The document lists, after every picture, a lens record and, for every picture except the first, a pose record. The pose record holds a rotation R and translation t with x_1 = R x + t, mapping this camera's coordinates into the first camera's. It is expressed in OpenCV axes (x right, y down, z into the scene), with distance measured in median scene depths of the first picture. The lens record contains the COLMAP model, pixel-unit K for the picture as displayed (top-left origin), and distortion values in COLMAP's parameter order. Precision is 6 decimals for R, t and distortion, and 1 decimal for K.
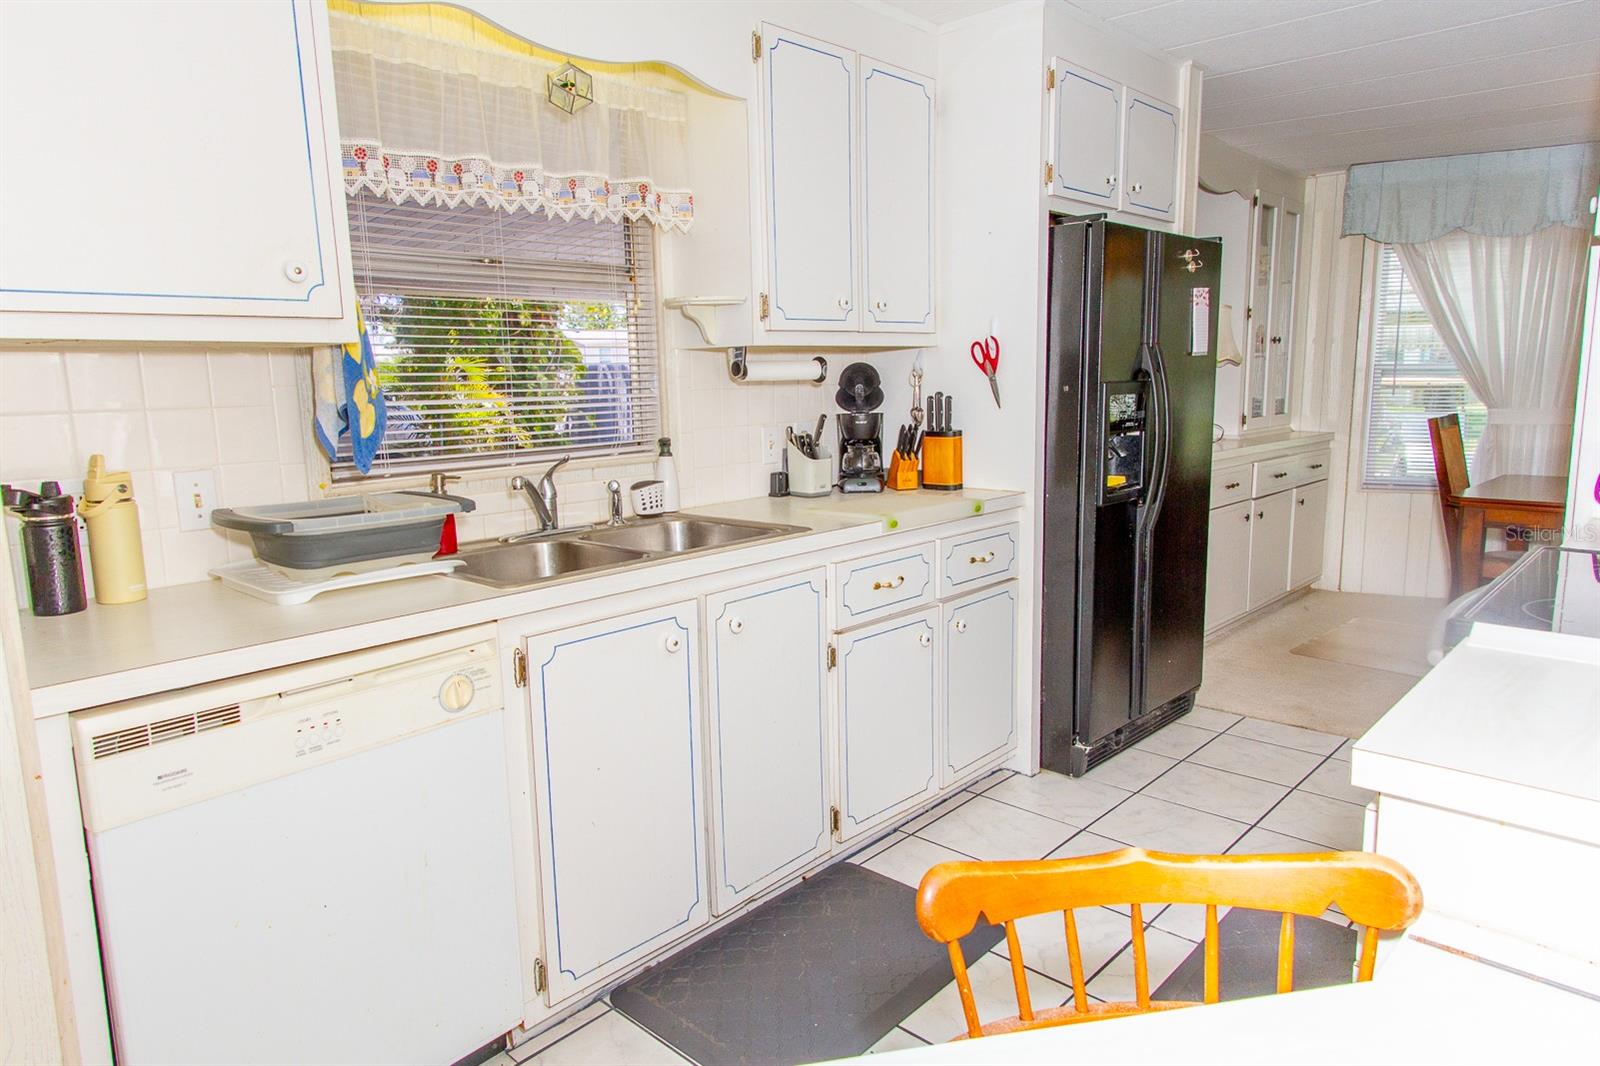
lens RADIAL K [[1015.7, 0, 807.7], [0, 1015.7, 523.5], [0, 0, 1]] dist [0.032992, -0.003691]
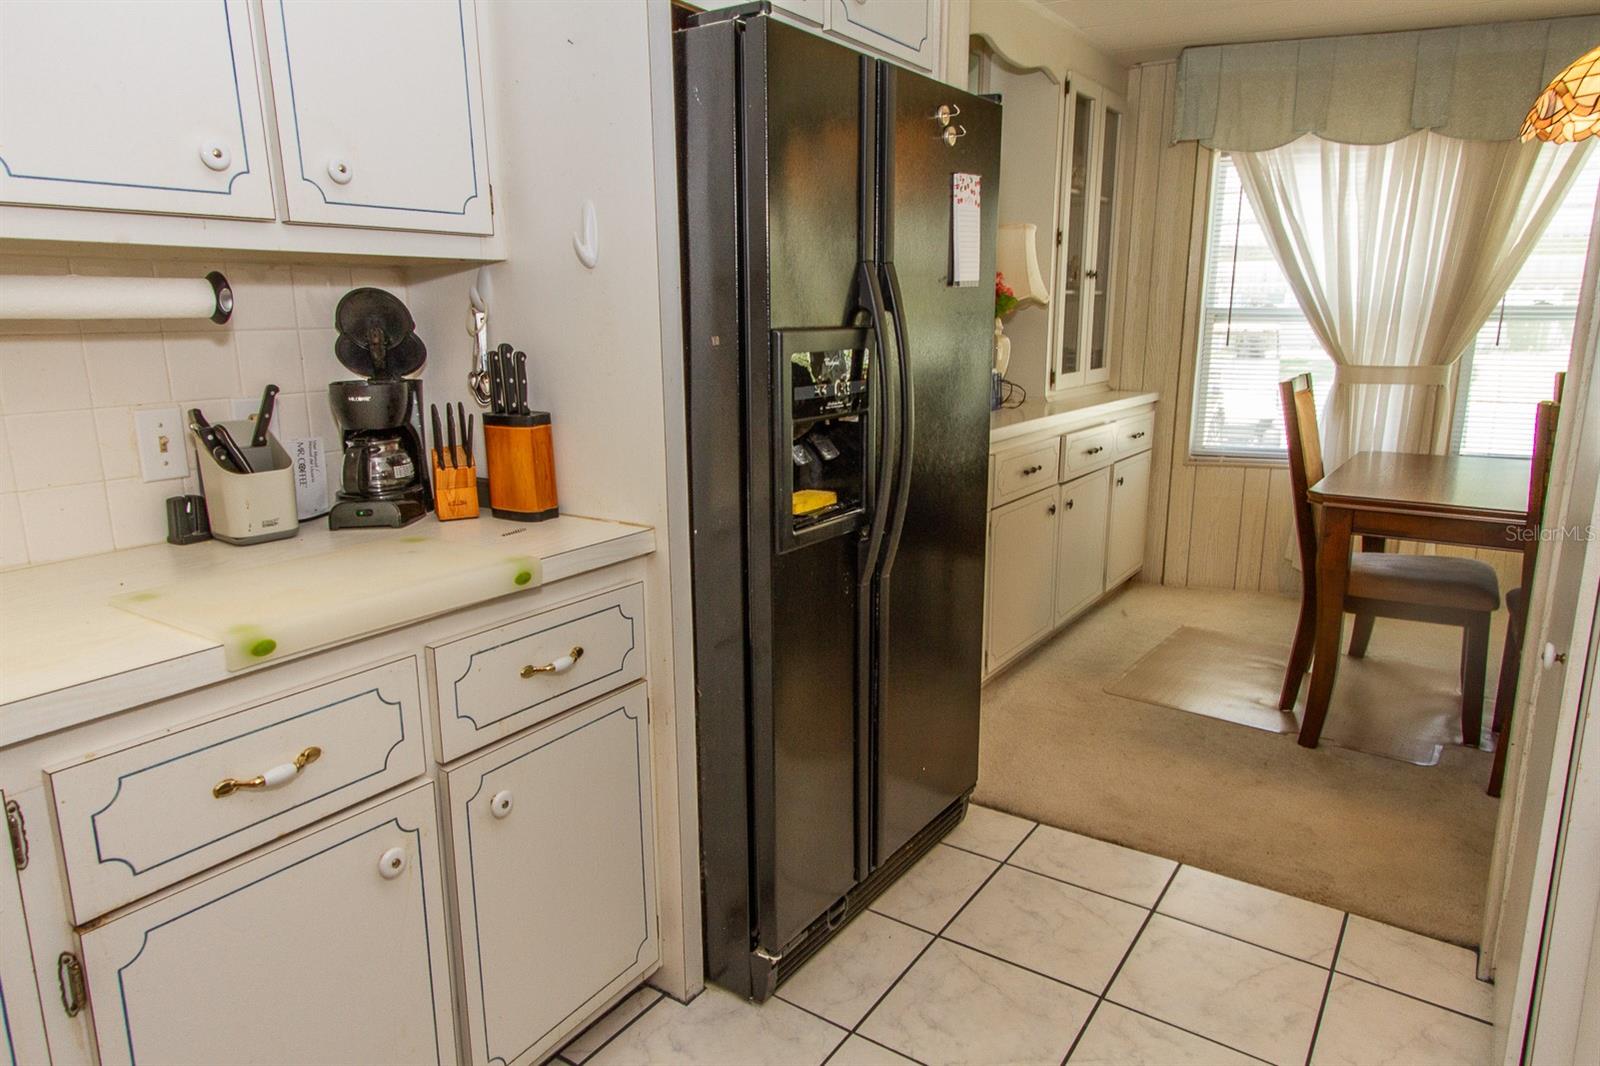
lens RADIAL K [[1015.7, 0, 795.5], [0, 1015.7, 529.0], [0, 0, 1]] dist [0.032992, -0.003691]
pose [[0.990190, -0.020350, 0.138238, 0.204717], [0.011605, 0.997897, 0.063773, -0.061864], [-0.139245, -0.061543, 0.988344, 0.418791]]
